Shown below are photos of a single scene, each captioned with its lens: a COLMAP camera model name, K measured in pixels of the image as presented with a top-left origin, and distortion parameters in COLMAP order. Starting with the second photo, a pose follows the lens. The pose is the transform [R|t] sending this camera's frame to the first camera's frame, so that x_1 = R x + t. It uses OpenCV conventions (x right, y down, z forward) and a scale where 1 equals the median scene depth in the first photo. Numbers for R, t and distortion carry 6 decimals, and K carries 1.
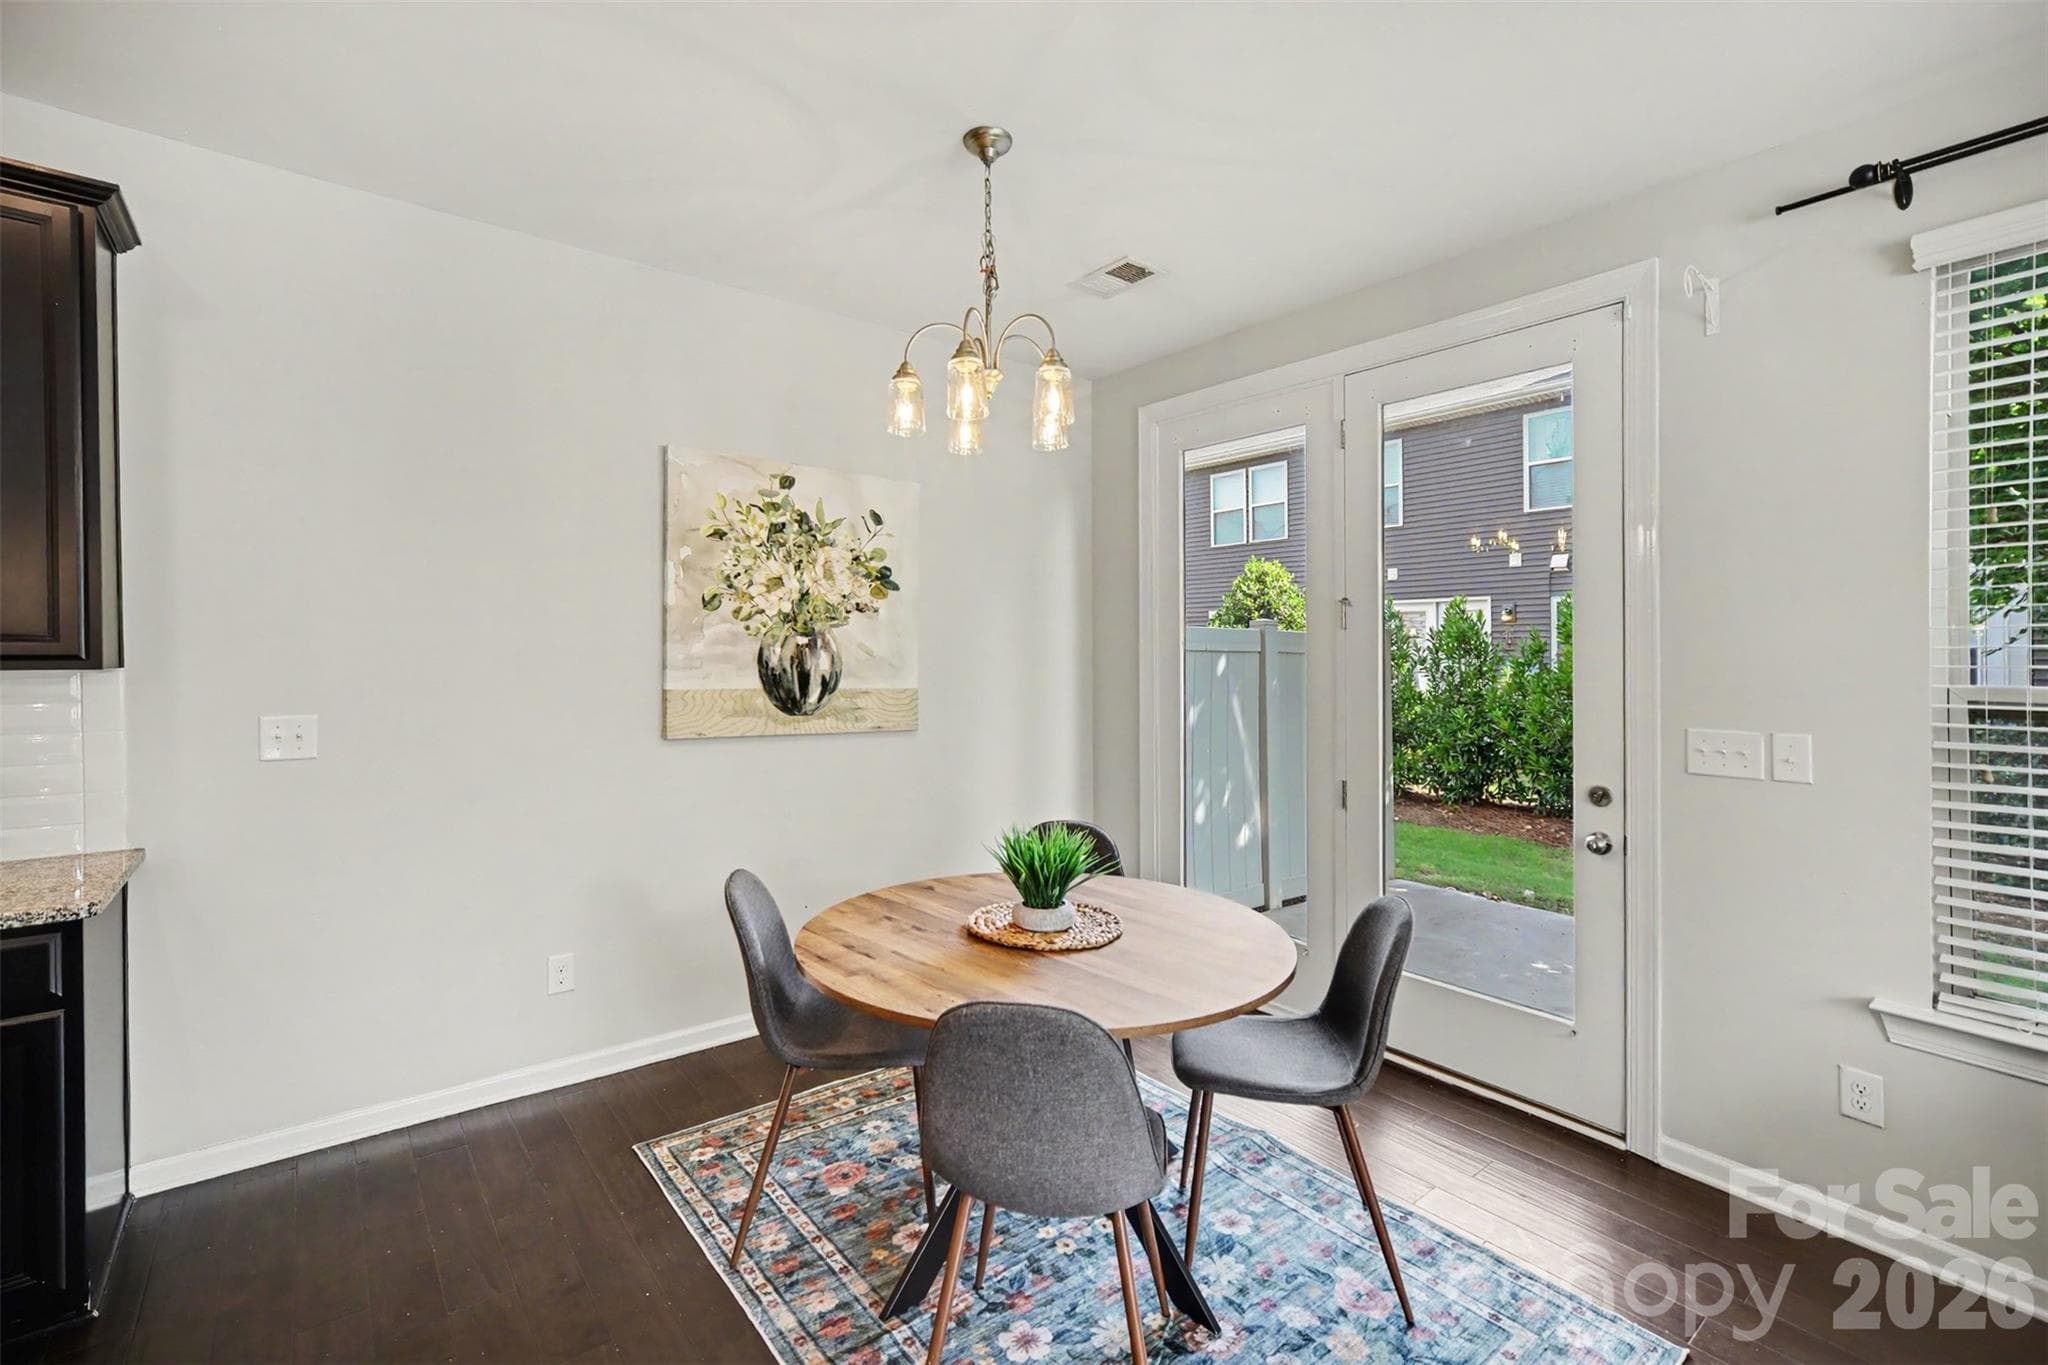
lens RADIAL K [[912.6, 0, 1016.0], [0, 912.6, 665.0], [0, 0, 1]] dist [-0.003378, -0.002338]
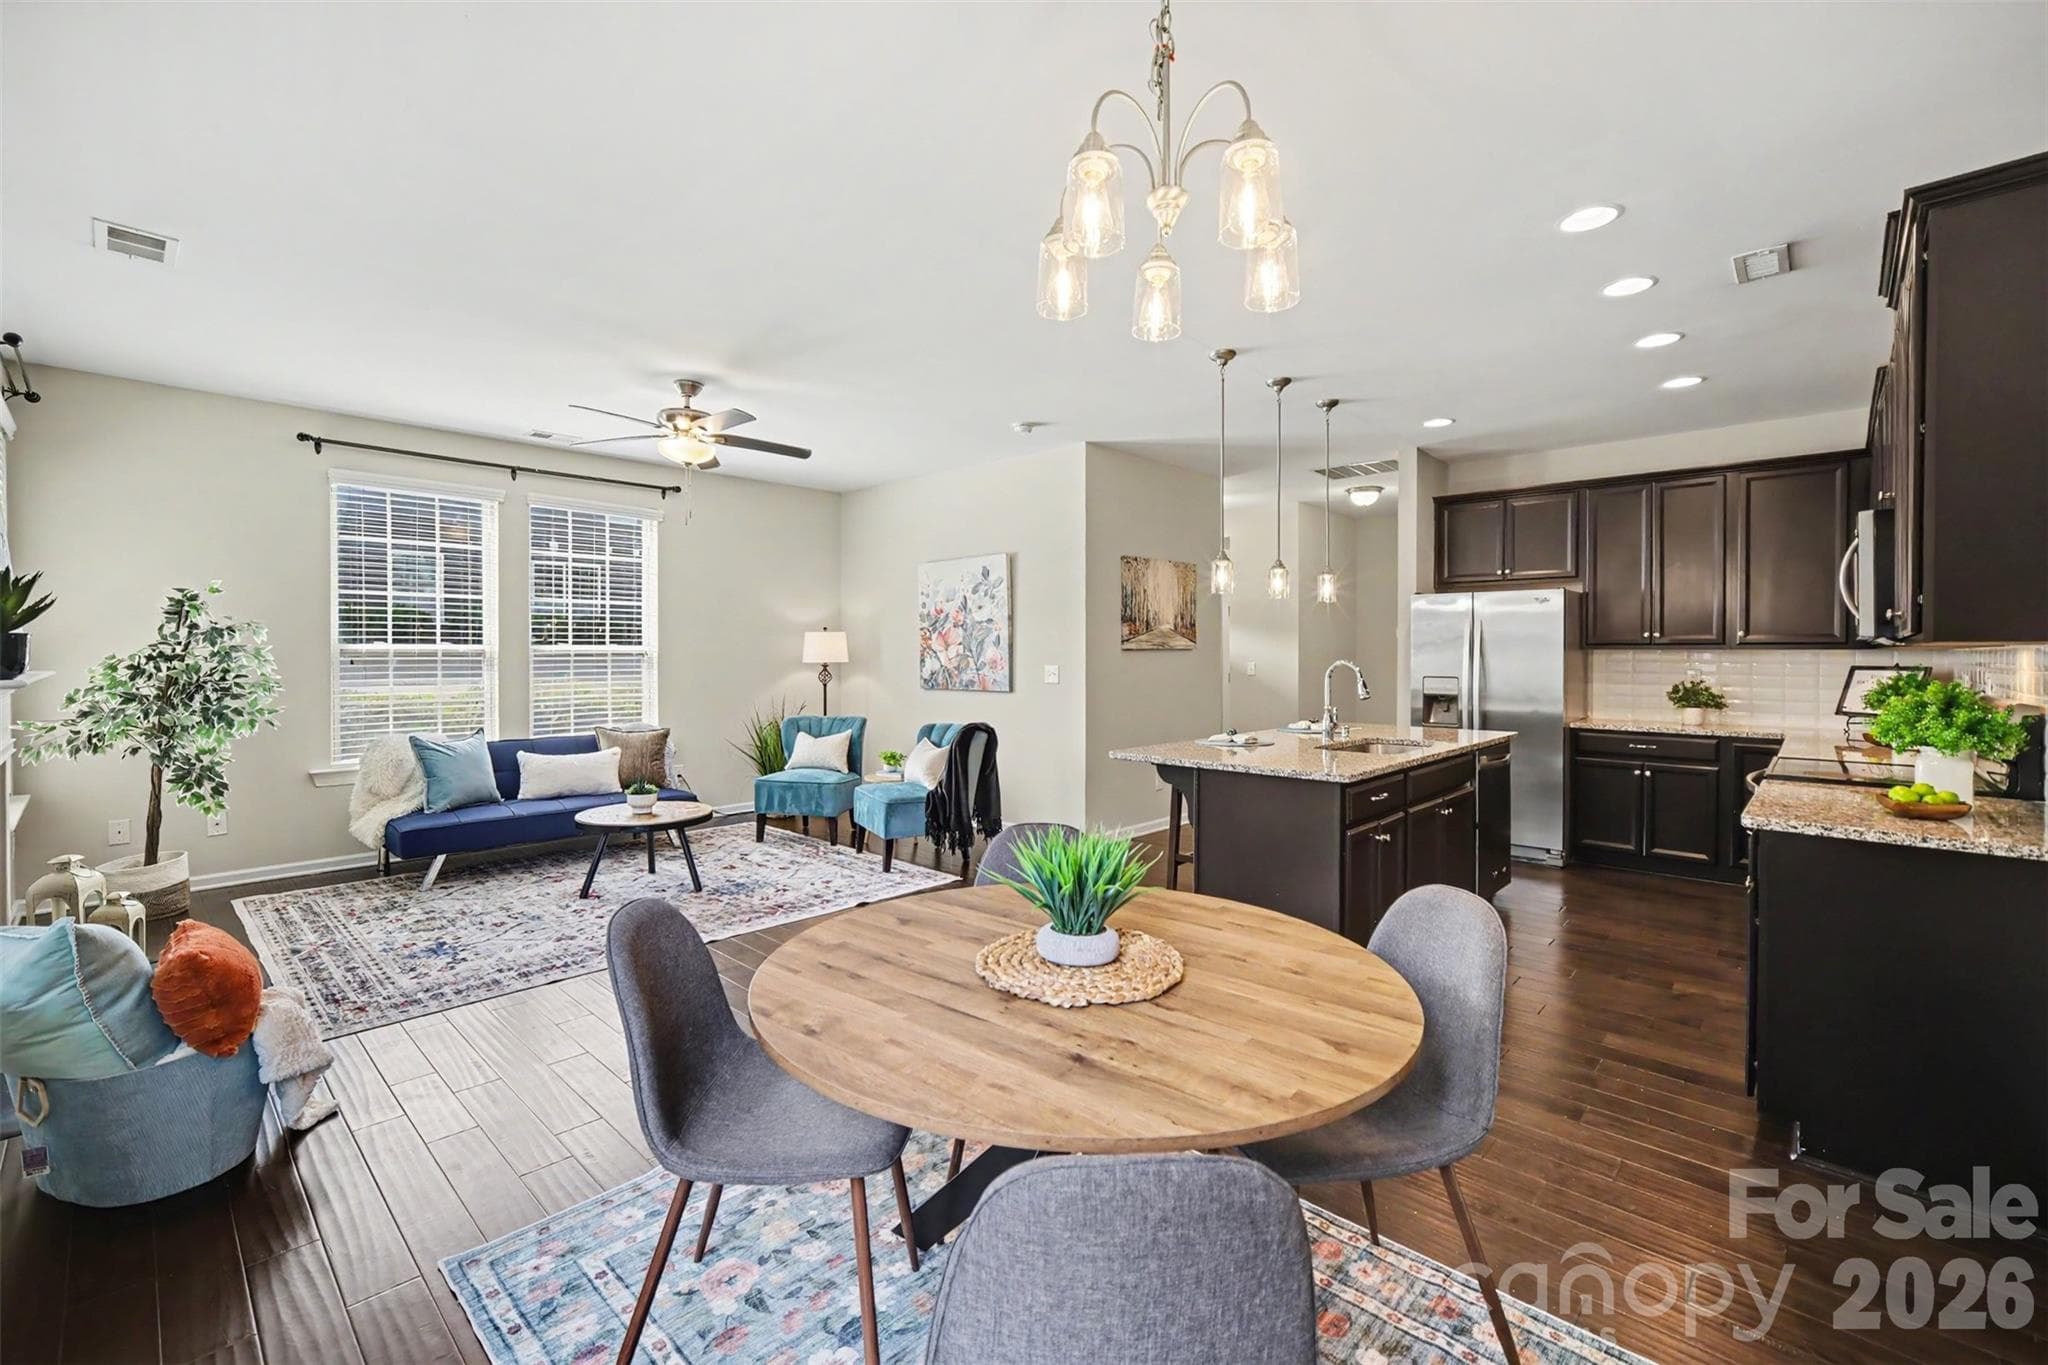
lens RADIAL K [[888.6, 0, 1014.3], [0, 888.6, 653.8], [0, 0, 1]] dist [0.002536, 0.005181]
pose [[-0.991285, -0.013024, -0.131086, 0.124393], [-0.013914, 0.999886, 0.005880, 0.017933], [0.130994, 0.007653, -0.991354, 1.169015]]
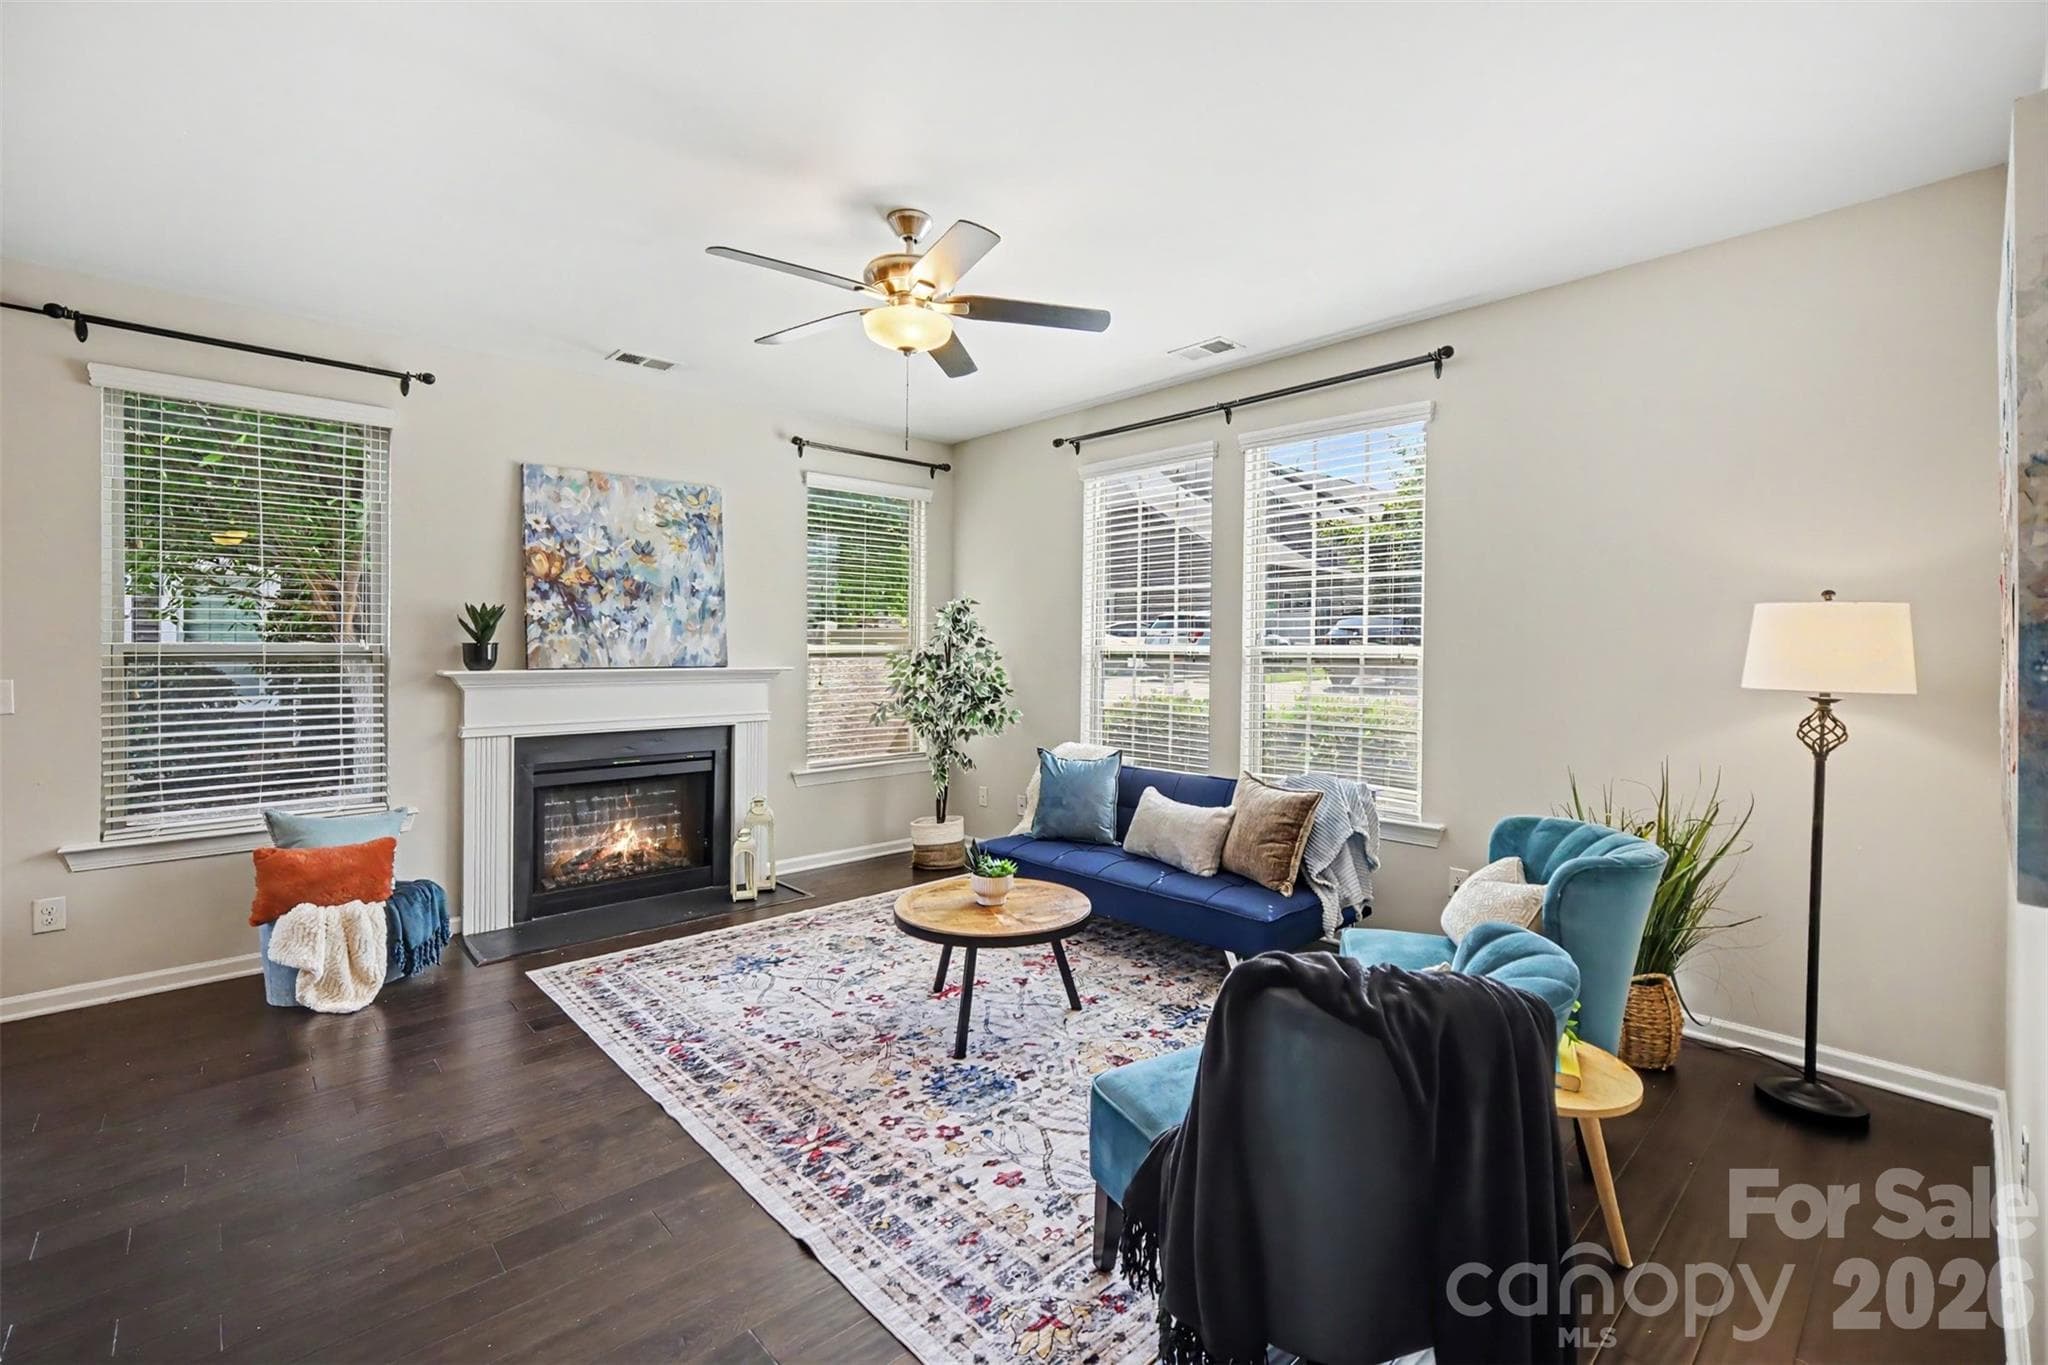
lens RADIAL K [[888.6, 0, 996.5], [0, 888.6, 629.8], [0, 0, 1]] dist [0.002536, 0.005181]
pose [[-0.060592, 0.011022, 0.998102, -0.428383], [0.004873, 0.999930, -0.010746, 0.013967], [-0.998151, 0.004212, -0.060641, -0.314273]]
